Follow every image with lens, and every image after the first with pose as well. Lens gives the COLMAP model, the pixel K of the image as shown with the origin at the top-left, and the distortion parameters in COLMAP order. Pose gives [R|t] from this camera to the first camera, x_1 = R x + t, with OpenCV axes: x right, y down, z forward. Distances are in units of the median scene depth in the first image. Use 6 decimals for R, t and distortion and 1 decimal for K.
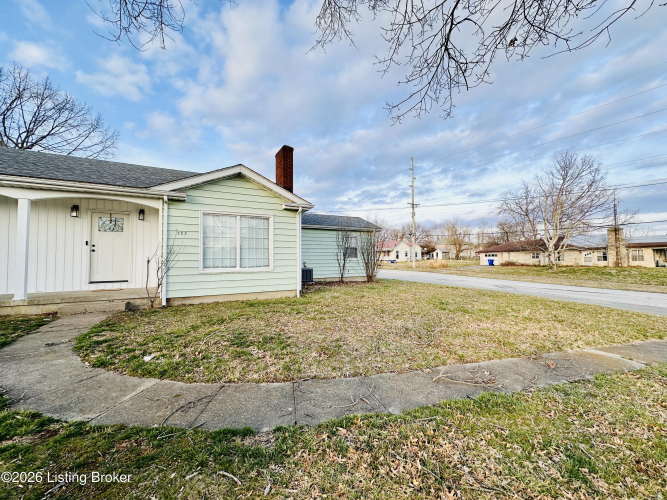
lens RADIAL K [[266.4, 0, 333.5], [0, 266.4, 250.0], [0, 0, 1]] dist [-0.001659, -0.000035]
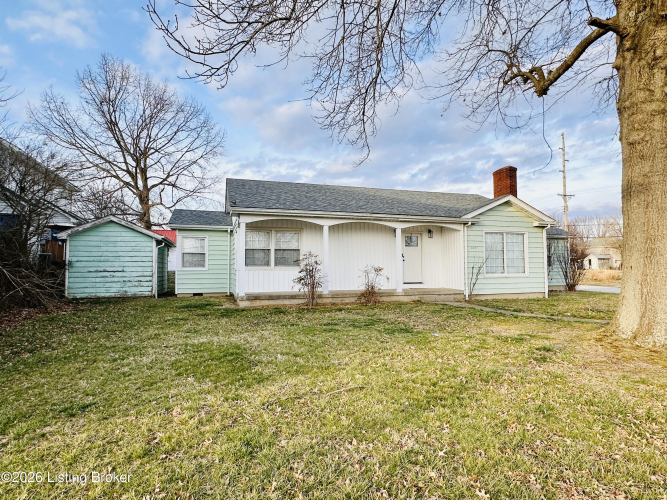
lens RADIAL K [[380.1, 0, 333.5], [0, 380.1, 250.0], [0, 0, 1]] dist [-0.000943, -0.000962]
pose [[0.982740, -0.005192, -0.184918, -0.766014], [0.002602, 0.999895, -0.014244, -0.021154], [0.184972, 0.013517, 0.982651, -0.878748]]
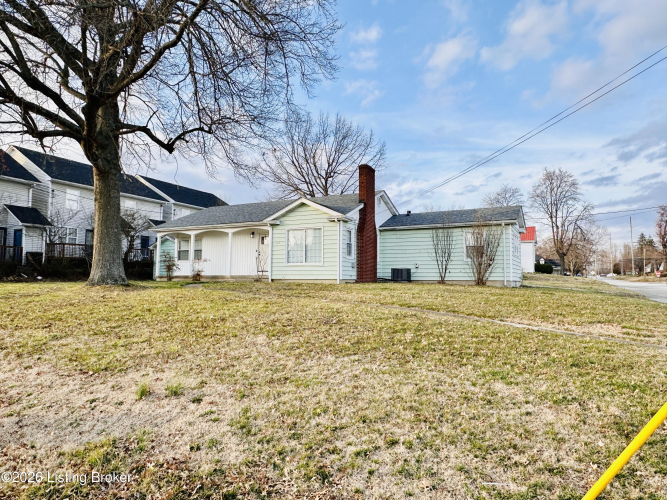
lens RADIAL K [[434.4, 0, 333.5], [0, 434.4, 250.0], [0, 0, 1]] dist [0.003119, 0.000390]
pose [[0.554289, -0.044605, -0.831128, 1.690477], [0.018679, 0.998978, -0.041156, 0.091568], [0.832115, 0.007288, 0.554556, -0.242344]]
